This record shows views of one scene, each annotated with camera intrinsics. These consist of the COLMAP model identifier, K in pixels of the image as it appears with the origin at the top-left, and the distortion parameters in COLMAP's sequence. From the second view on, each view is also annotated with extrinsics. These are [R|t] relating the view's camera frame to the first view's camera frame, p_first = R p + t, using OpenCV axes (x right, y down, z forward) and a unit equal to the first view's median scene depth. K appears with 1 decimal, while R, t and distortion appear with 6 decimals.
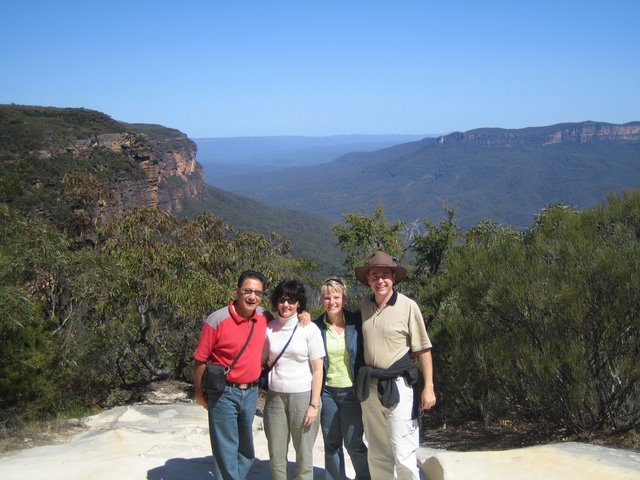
lens RADIAL K [[794.9, 0, 324.6], [0, 794.9, 239.9], [0, 0, 1]] dist [-0.114801, 0.000000]
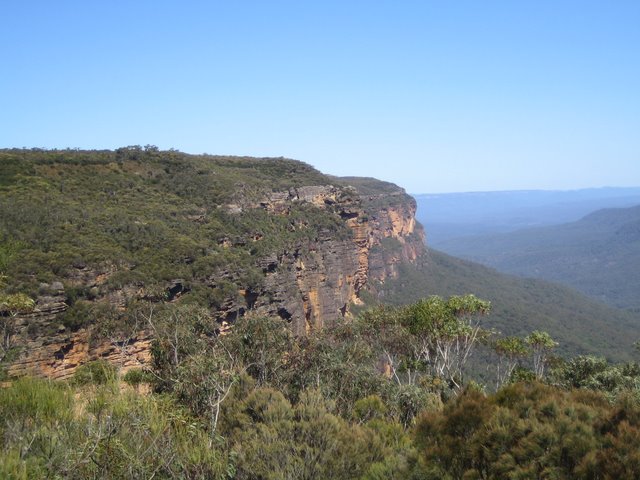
lens RADIAL K [[939.9, 0, 325.7], [0, 939.9, 241.6], [0, 0, 1]] dist [-0.133641, 0.000000]
pose [[0.967127, -0.003873, -0.254263, 0.000904], [-0.015690, 0.997070, -0.074869, 0.000787], [0.253807, 0.076397, 0.964233, 0.007392]]
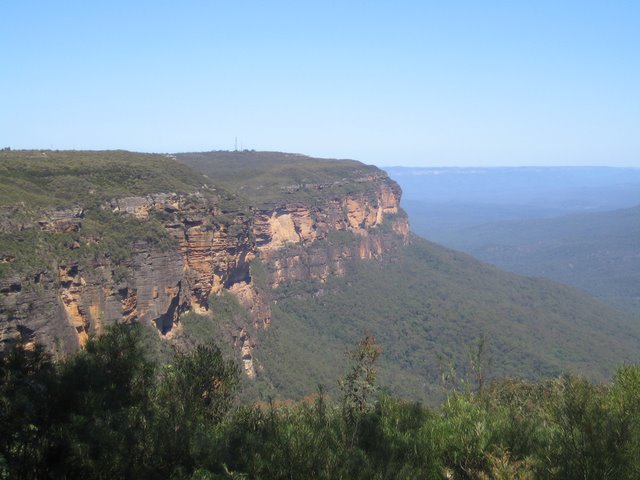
lens RADIAL K [[1103.9, 0, 318.0], [0, 1103.9, 234.1], [0, 0, 1]] dist [-0.117864, 0.000000]
pose [[0.955602, 0.030321, -0.293095, 0.108317], [-0.049571, 0.997058, -0.058472, -0.013028], [0.290460, 0.070405, 0.954294, -0.038089]]
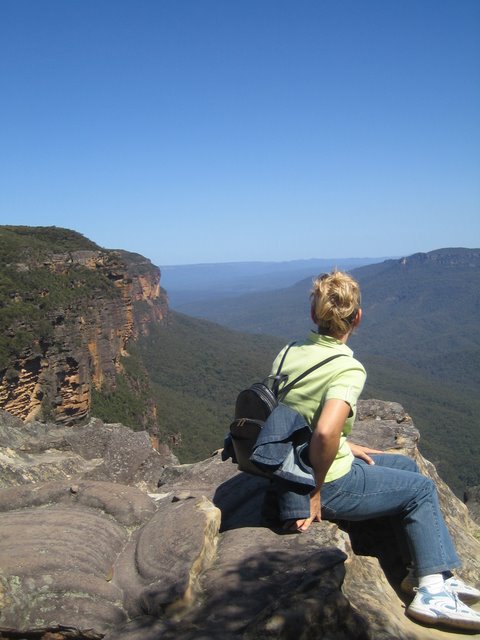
lens RADIAL K [[794.9, 0, 236.0], [0, 794.9, 340.2], [0, 0, 1]] dist [-0.114801, 0.000000]
pose [[0.998029, -0.018452, -0.059979, -0.012640], [0.016509, 0.999328, -0.032737, 0.003475], [0.060543, 0.031683, 0.997663, 0.020565]]
